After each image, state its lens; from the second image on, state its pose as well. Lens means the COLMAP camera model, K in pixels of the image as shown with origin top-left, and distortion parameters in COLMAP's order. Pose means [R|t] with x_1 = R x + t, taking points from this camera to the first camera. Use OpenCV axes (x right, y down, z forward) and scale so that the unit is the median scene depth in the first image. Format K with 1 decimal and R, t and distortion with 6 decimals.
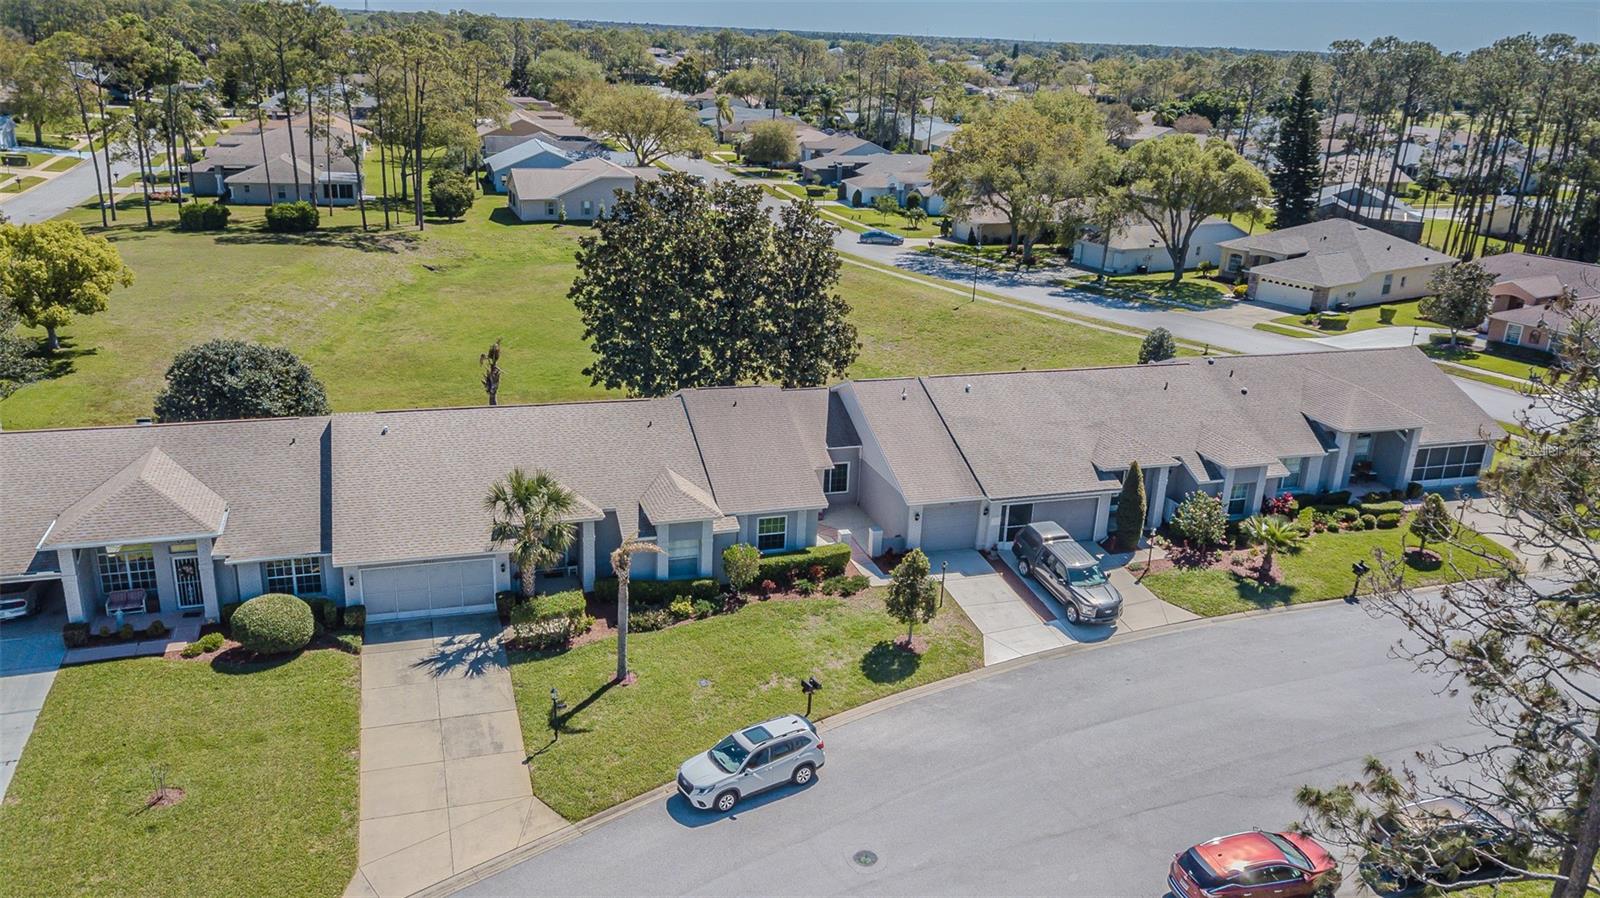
lens RADIAL K [[1206.5, 0, 800.0], [0, 1206.5, 449.0], [0, 0, 1]] dist [0.030629, 0.000501]
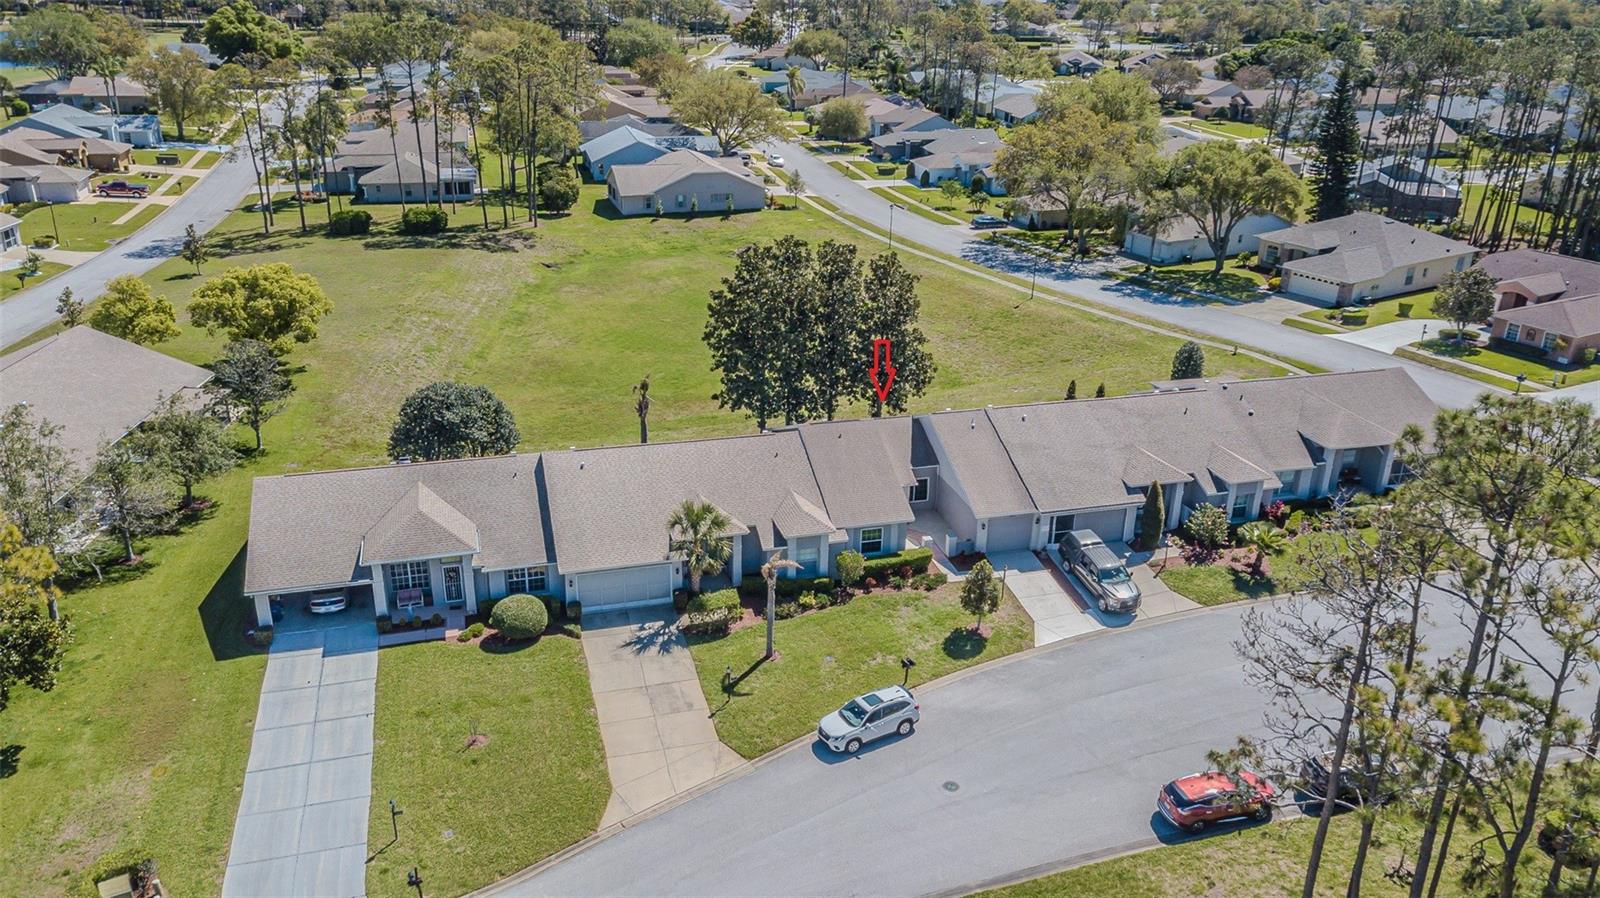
lens RADIAL K [[1206.5, 0, 800.0], [0, 1206.5, 449.0], [0, 0, 1]] dist [0.030629, 0.000501]
pose [[0.998649, -0.007310, -0.051447, -0.026685], [0.010418, 0.998120, 0.060401, -0.087127], [0.050908, -0.060855, 0.996848, -0.242975]]
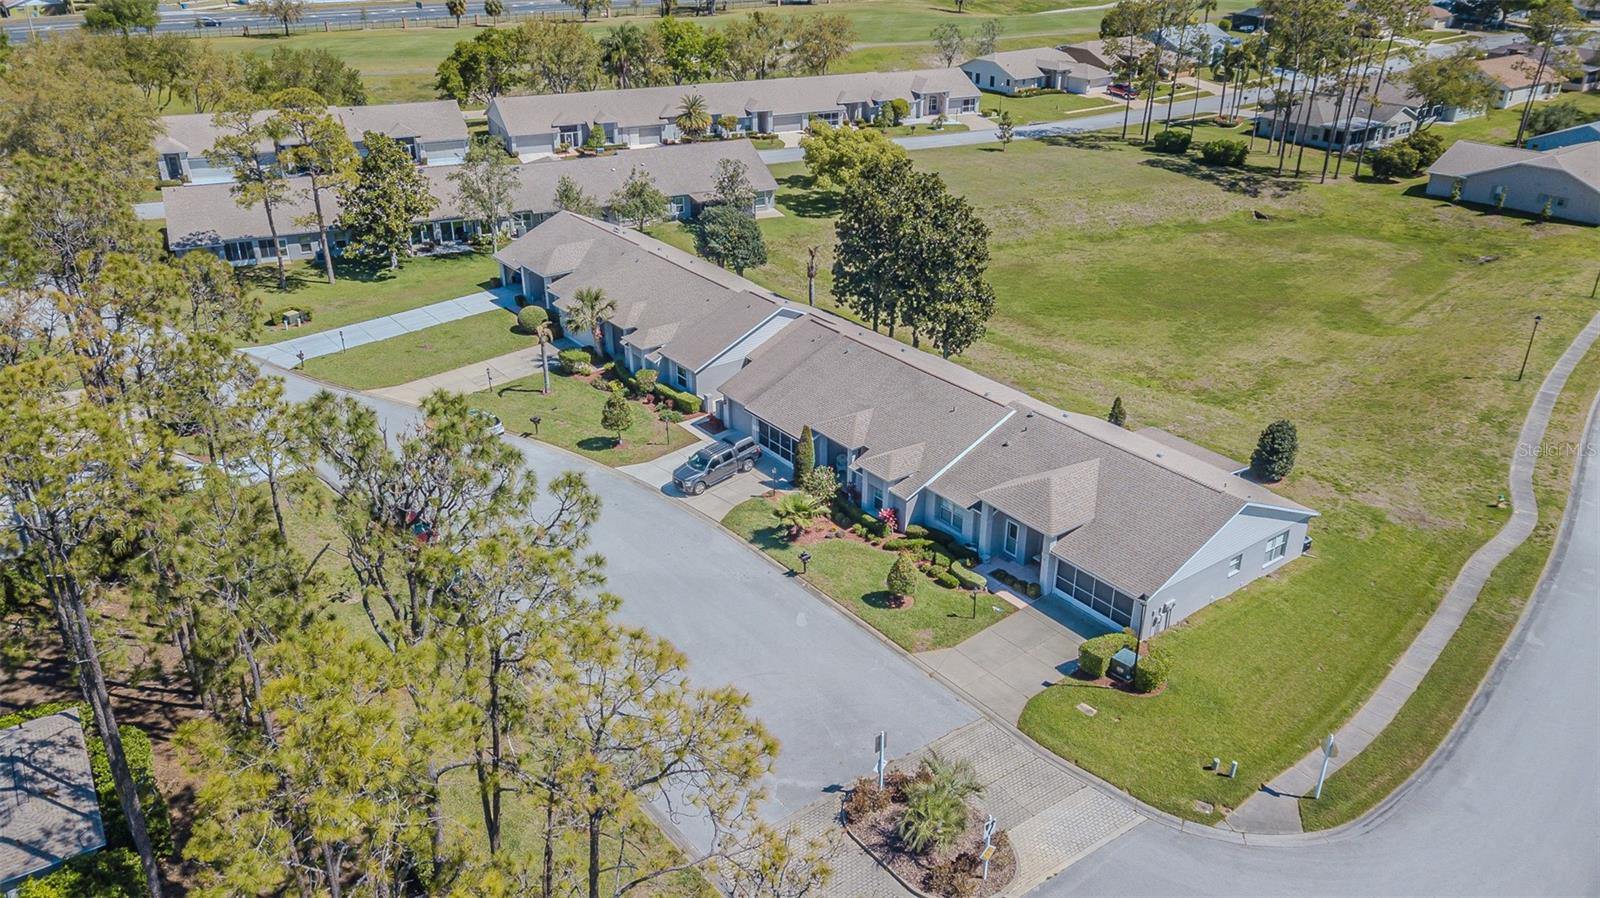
lens RADIAL K [[1206.5, 0, 800.0], [0, 1206.5, 449.0], [0, 0, 1]] dist [0.030629, 0.000501]
pose [[0.319102, 0.372485, -0.871452, 1.203246], [-0.293858, 0.913093, 0.282681, -0.282587], [0.901011, 0.165879, 0.400828, 0.391512]]
